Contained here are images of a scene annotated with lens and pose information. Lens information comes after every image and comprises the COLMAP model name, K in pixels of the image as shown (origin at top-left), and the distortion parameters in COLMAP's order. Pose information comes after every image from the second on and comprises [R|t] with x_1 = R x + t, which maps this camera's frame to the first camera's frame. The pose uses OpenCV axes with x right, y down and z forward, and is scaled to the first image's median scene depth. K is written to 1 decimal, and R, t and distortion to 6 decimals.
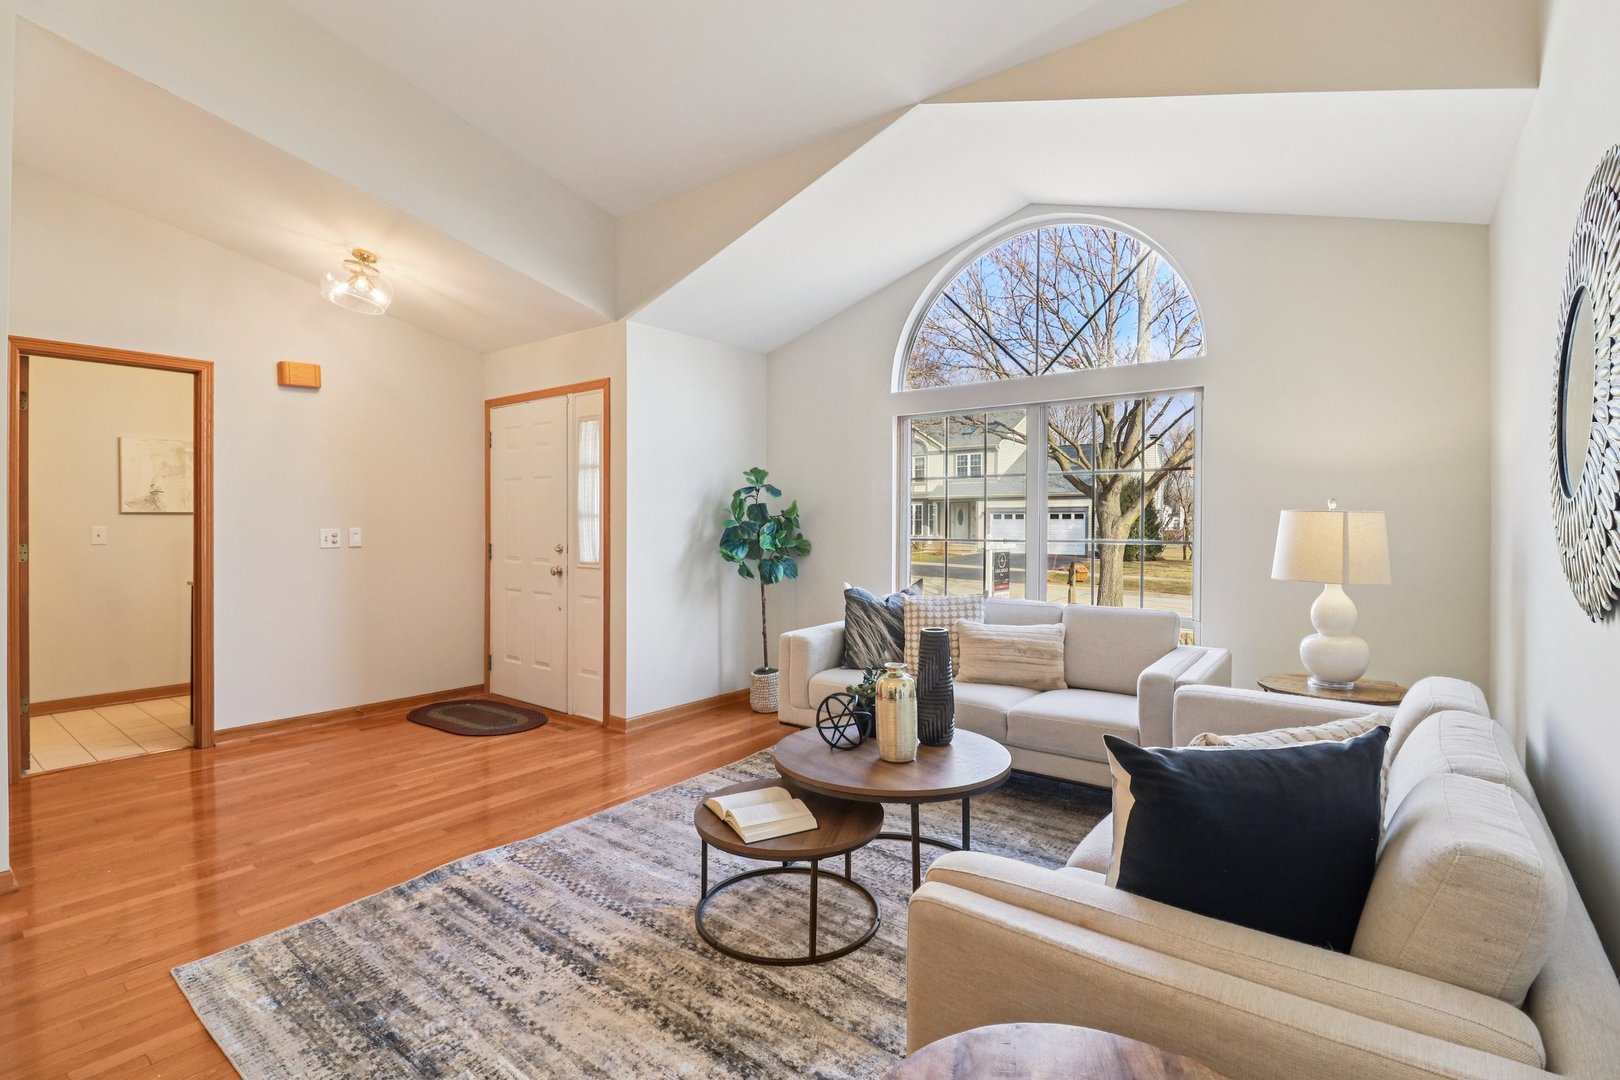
lens RADIAL K [[759.1, 0, 800.6], [0, 759.1, 535.6], [0, 0, 1]] dist [-0.002664, -0.004414]
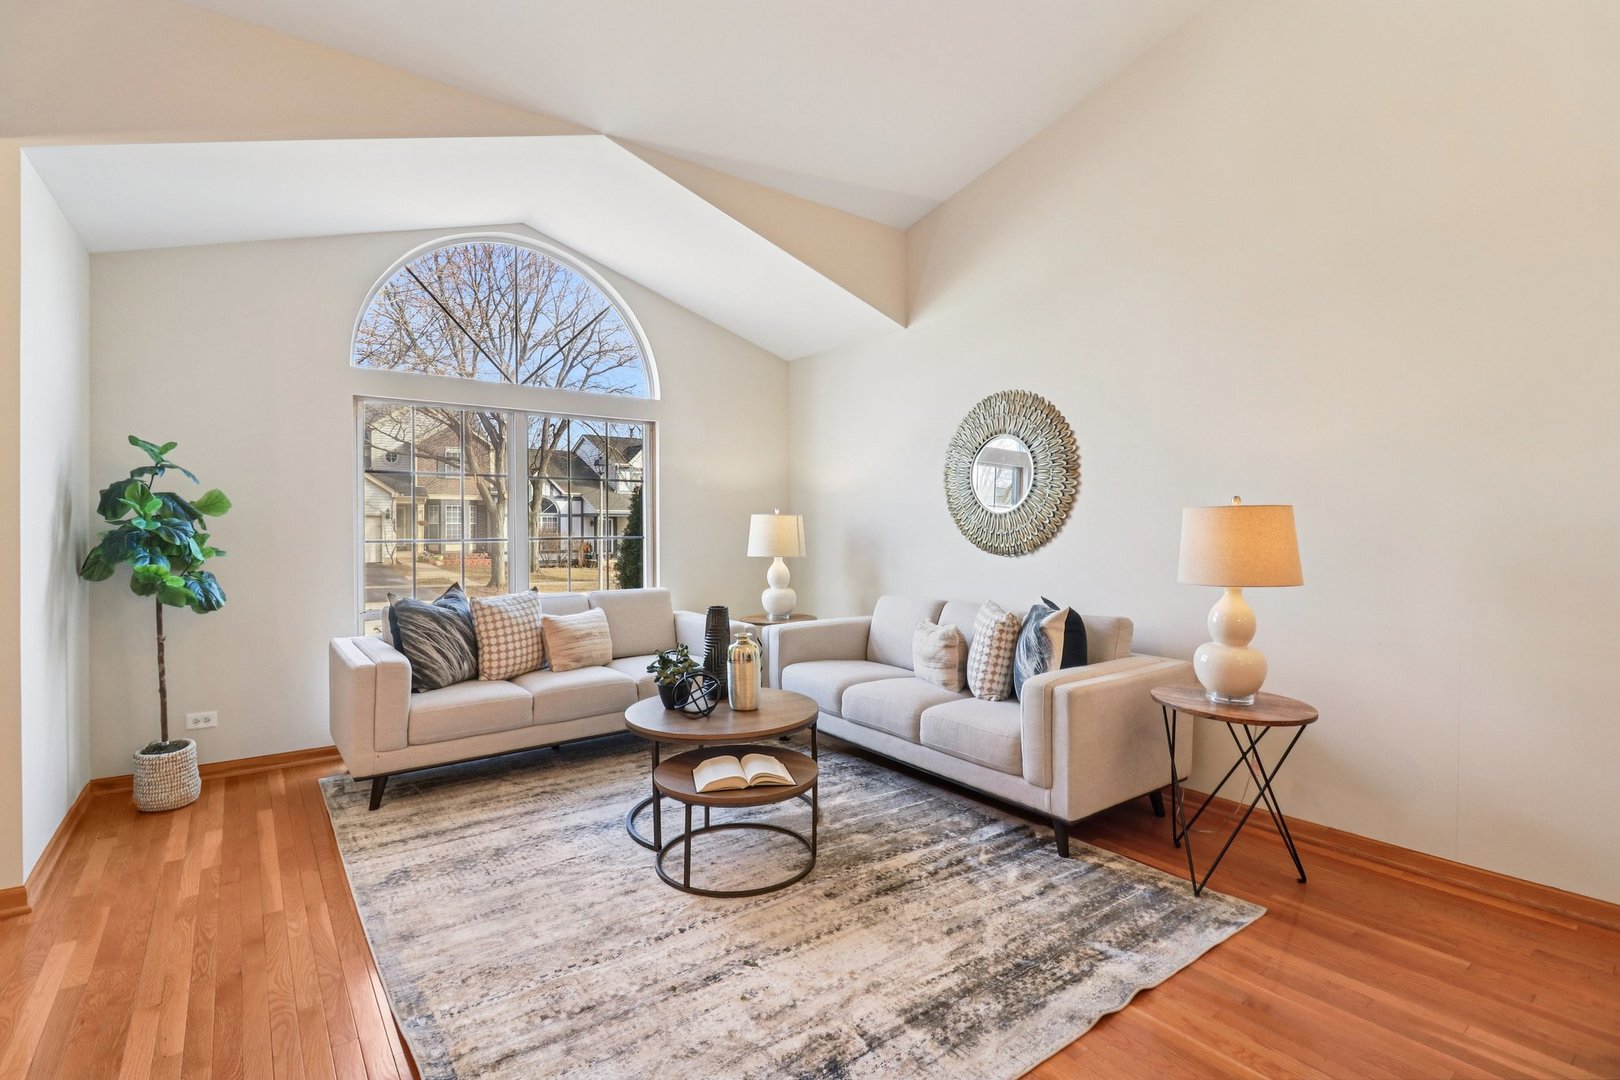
lens RADIAL K [[759.1, 0, 808.5], [0, 759.1, 537.0], [0, 0, 1]] dist [-0.002664, -0.004414]
pose [[0.275028, -0.018220, 0.961264, -0.560961], [0.017953, 0.999743, 0.013813, -0.003669], [-0.961269, 0.013459, 0.275284, 0.295078]]
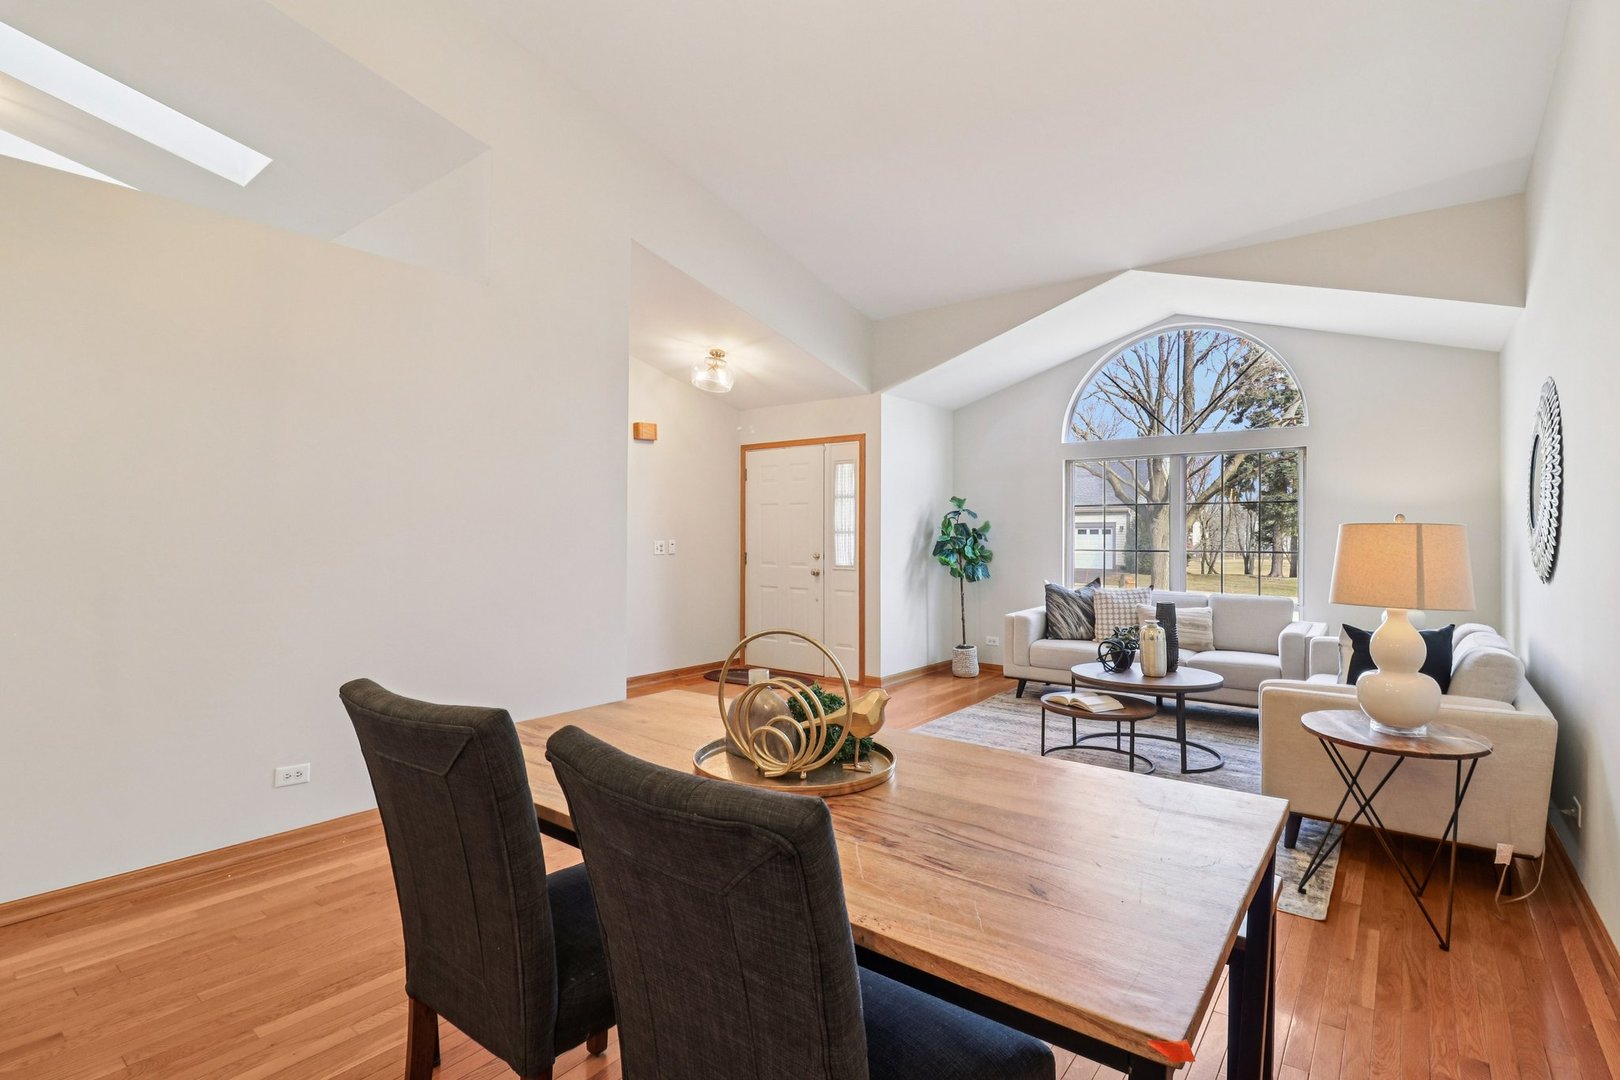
lens RADIAL K [[759.1, 0, 801.0], [0, 759.1, 538.9], [0, 0, 1]] dist [-0.002664, -0.004414]
pose [[0.999905, 0.003018, -0.013413, -0.344558], [-0.003203, 0.999900, -0.013766, 0.005720], [0.013370, 0.013807, 0.999815, -0.388987]]
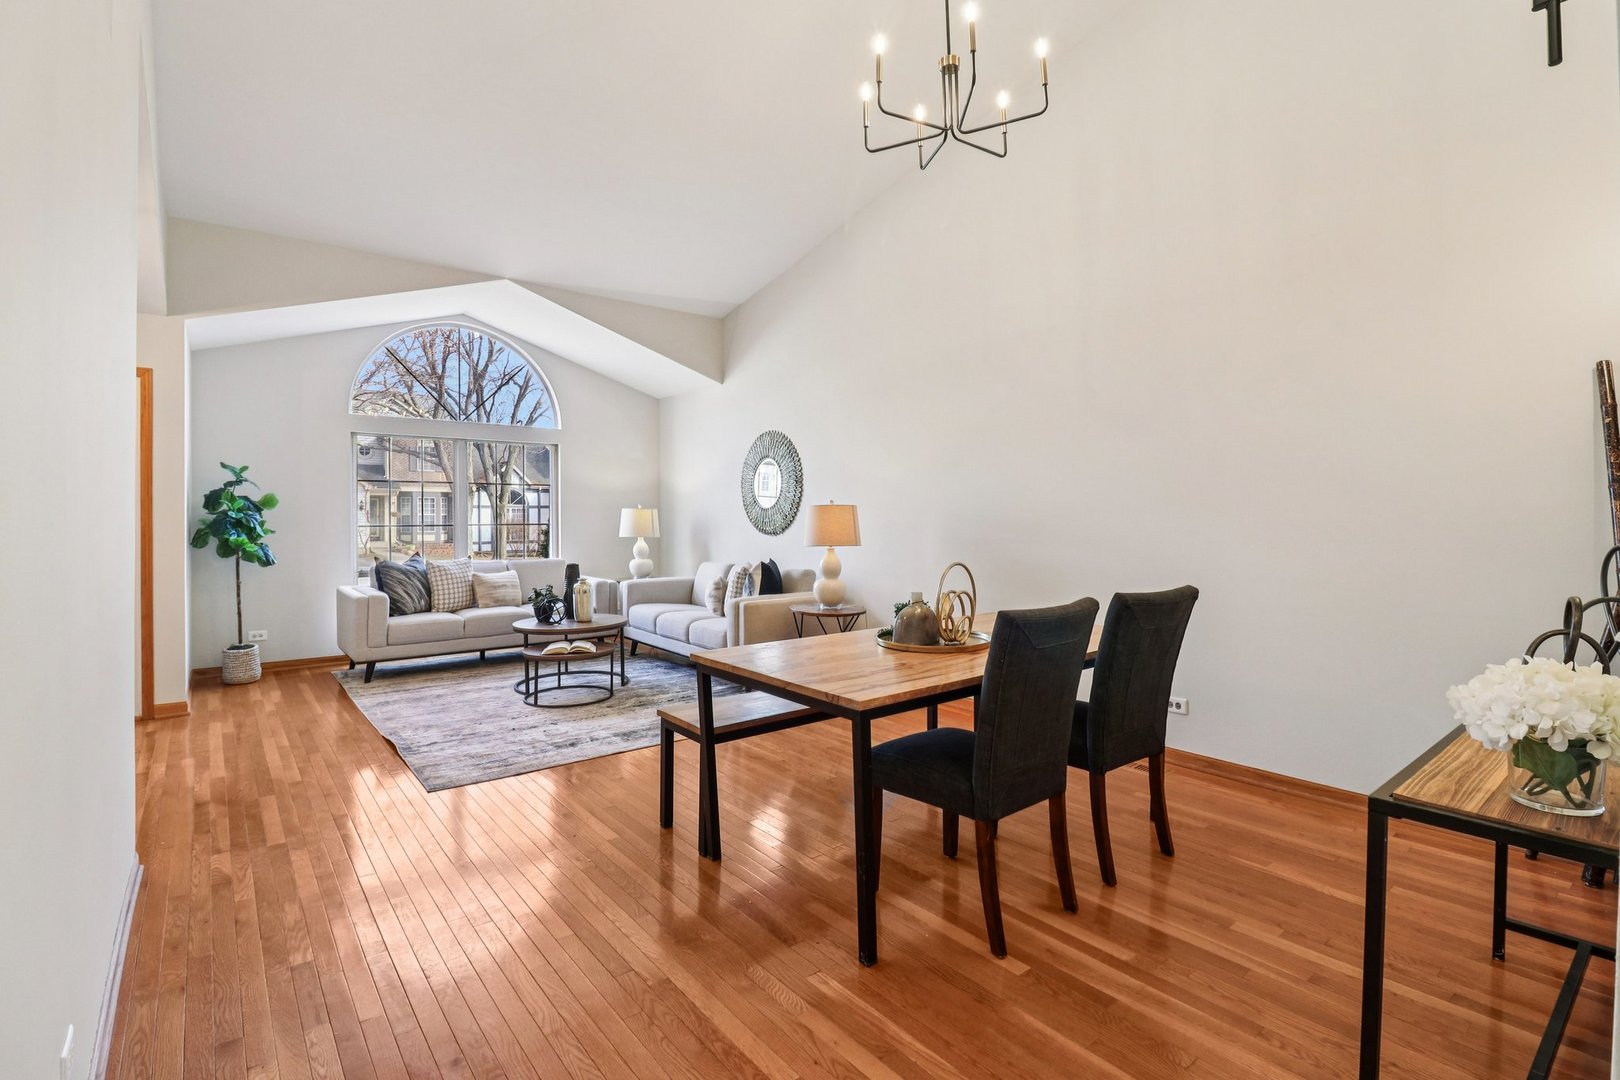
lens RADIAL K [[759.1, 0, 802.5], [0, 759.1, 528.7], [0, 0, 1]] dist [-0.002664, -0.004414]
pose [[0.253341, -0.018239, 0.967205, -0.973005], [0.017003, 0.999752, 0.014399, 0.003841], [-0.967228, 0.012797, 0.253588, -0.085790]]
